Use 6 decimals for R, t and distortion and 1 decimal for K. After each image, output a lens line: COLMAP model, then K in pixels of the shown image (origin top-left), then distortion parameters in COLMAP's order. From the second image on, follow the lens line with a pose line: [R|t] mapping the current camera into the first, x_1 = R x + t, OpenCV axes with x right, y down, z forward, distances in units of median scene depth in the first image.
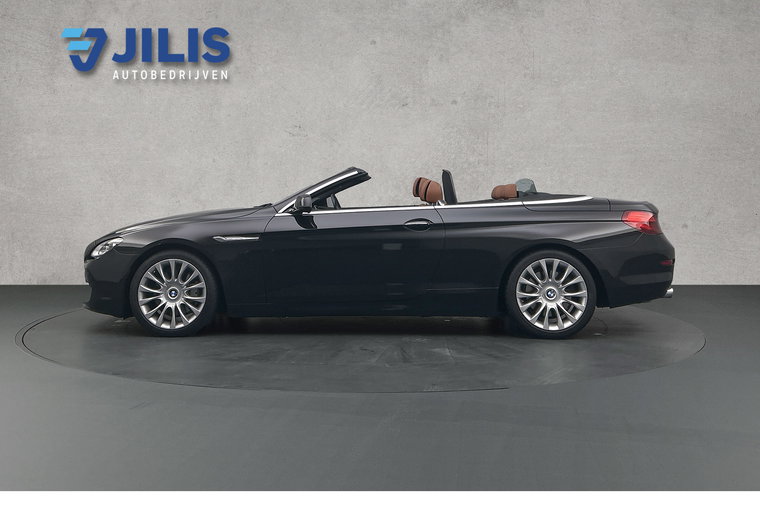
lens RADIAL K [[621.5, 0, 378.8], [0, 621.5, 255.7], [0, 0, 1]] dist [0.000553, -0.001284]
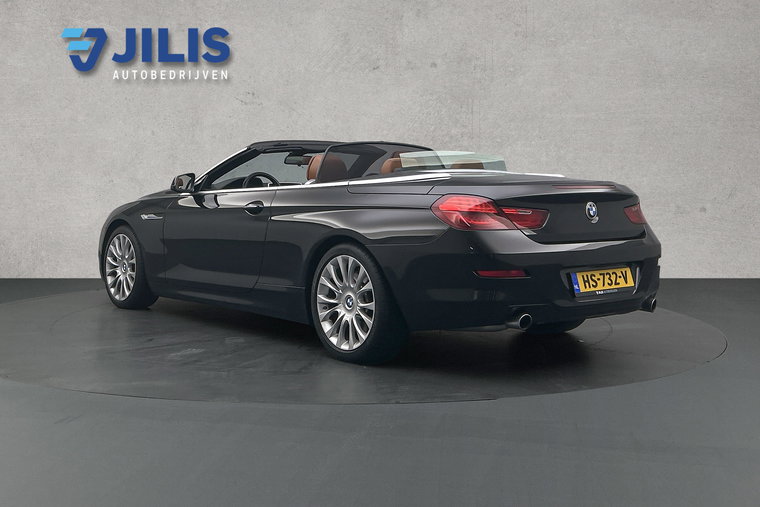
lens RADIAL K [[621.5, 0, 379.2], [0, 621.5, 255.5], [0, 0, 1]] dist [0.000553, -0.001284]
pose [[1.000000, 0.000108, 0.000810, 0.045772], [-0.000108, 1.000000, -0.000096, 0.015671], [-0.000810, 0.000096, 1.000000, 0.143936]]
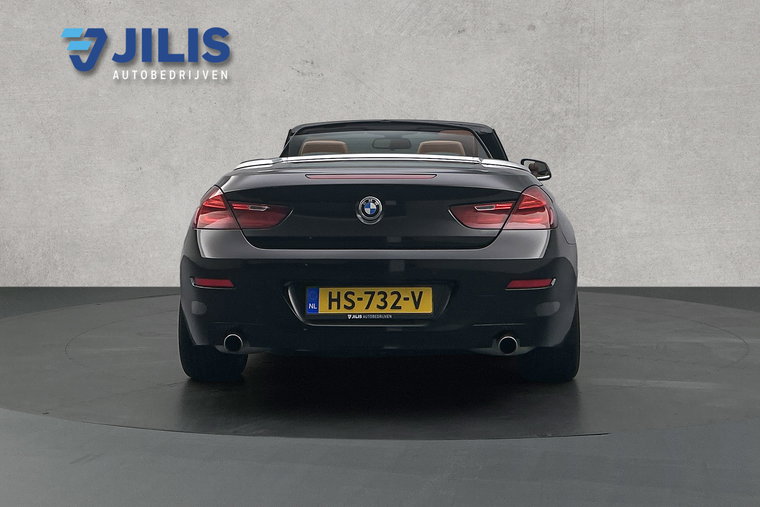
lens RADIAL K [[621.5, 0, 379.5], [0, 621.5, 255.6], [0, 0, 1]] dist [0.000553, -0.001284]
pose [[0.999999, 0.000065, 0.001122, -0.051706], [-0.000065, 1.000000, 0.000169, 0.011542], [-0.001122, -0.000169, 0.999999, 0.296190]]
